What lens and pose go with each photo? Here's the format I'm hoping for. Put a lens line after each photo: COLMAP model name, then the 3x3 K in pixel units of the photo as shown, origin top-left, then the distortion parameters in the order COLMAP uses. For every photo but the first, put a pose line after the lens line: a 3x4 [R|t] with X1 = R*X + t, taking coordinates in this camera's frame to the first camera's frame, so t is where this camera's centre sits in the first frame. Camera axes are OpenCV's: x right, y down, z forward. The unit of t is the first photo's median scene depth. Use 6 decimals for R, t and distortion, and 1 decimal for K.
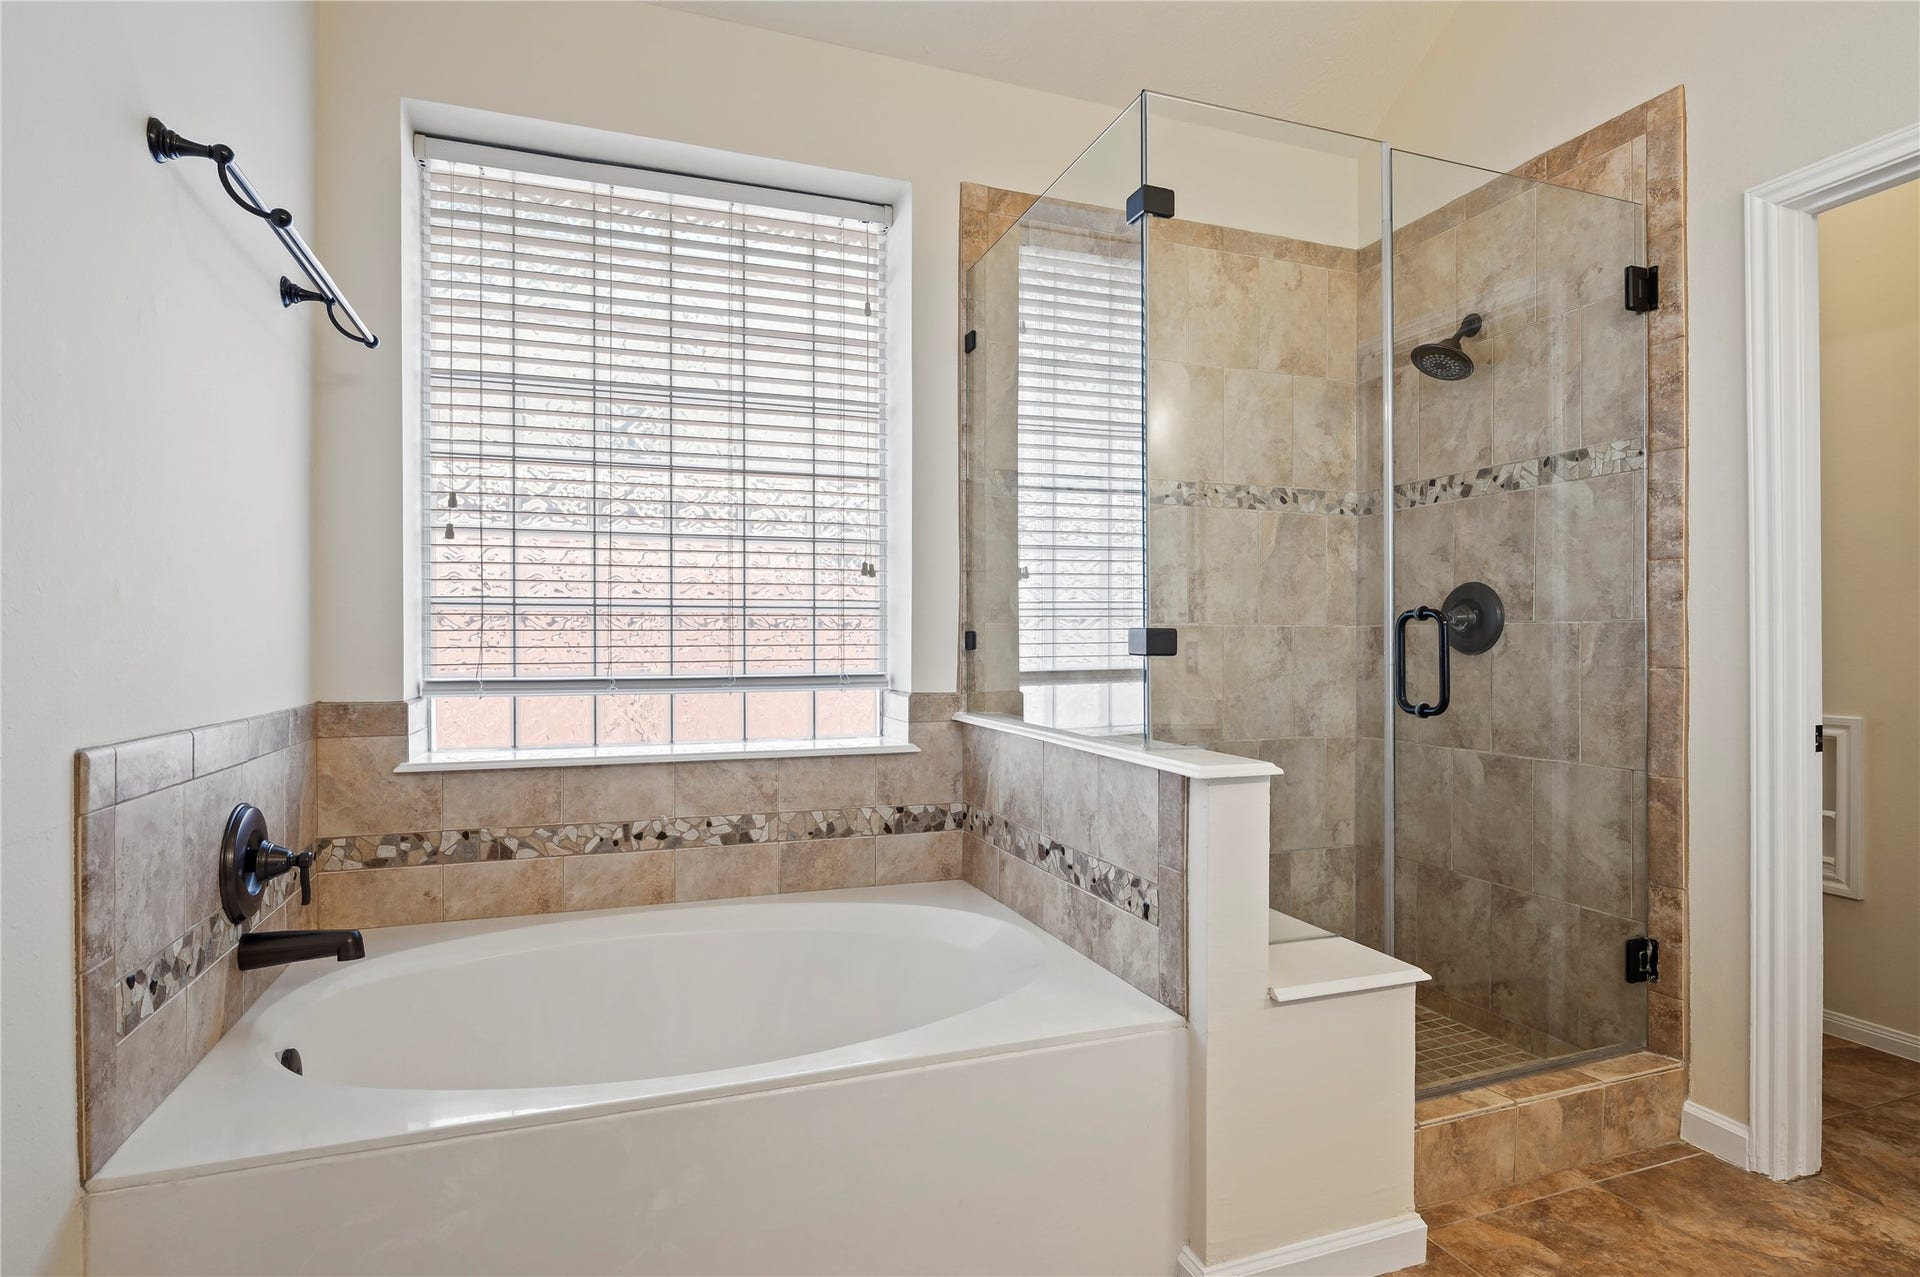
lens RADIAL K [[969.4, 0, 960.0], [0, 969.4, 638.5], [0, 0, 1]] dist [0.000788, -0.000317]
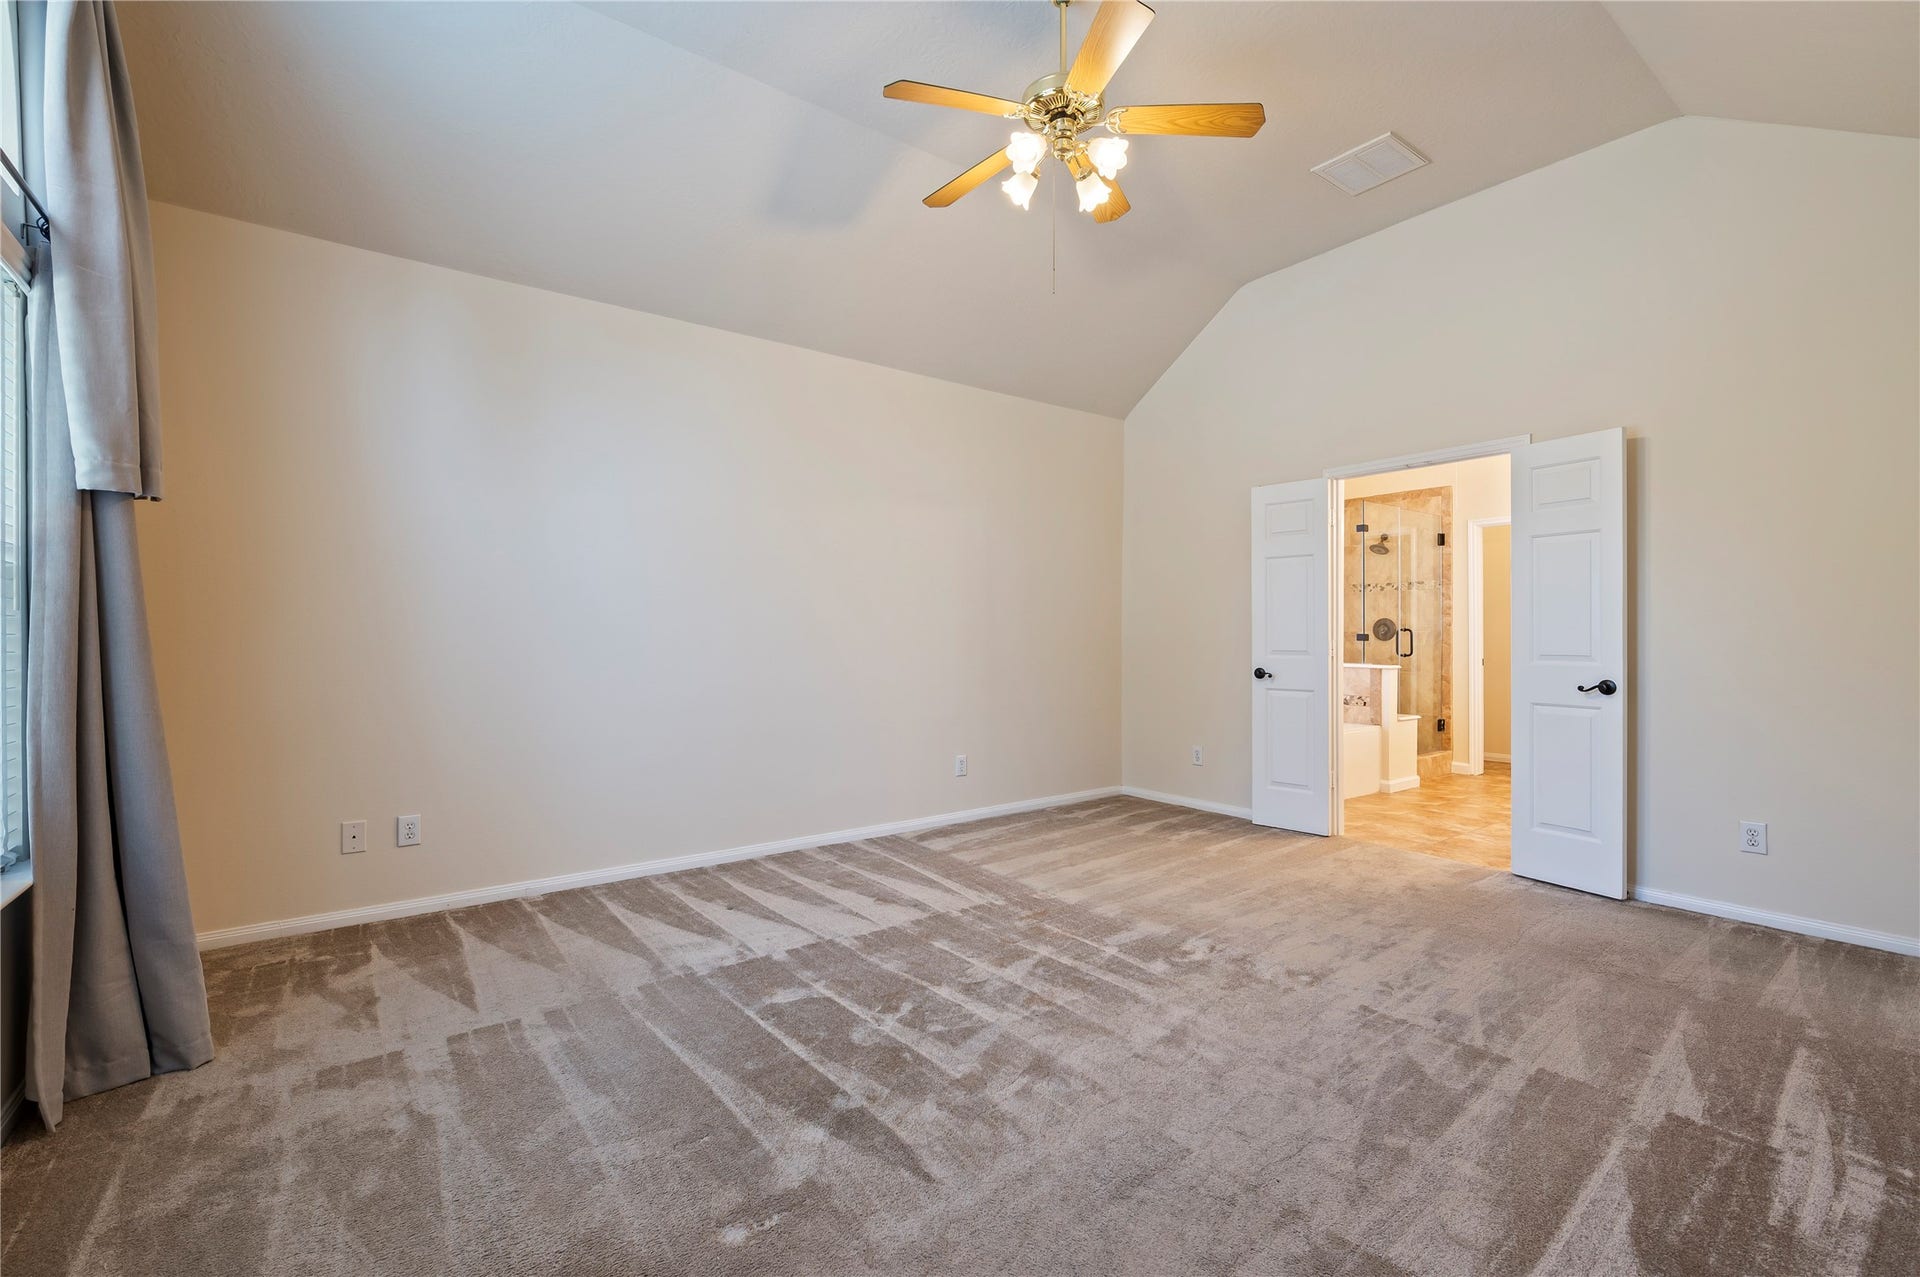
lens RADIAL K [[843.6, 0, 948.6], [0, 843.6, 633.4], [0, 0, 1]] dist [-0.000176, -0.000047]
pose [[0.959943, -0.003620, 0.280172, -1.923952], [0.002456, 0.999987, 0.004503, -0.028848], [-0.280185, -0.003634, 0.959939, -1.491696]]
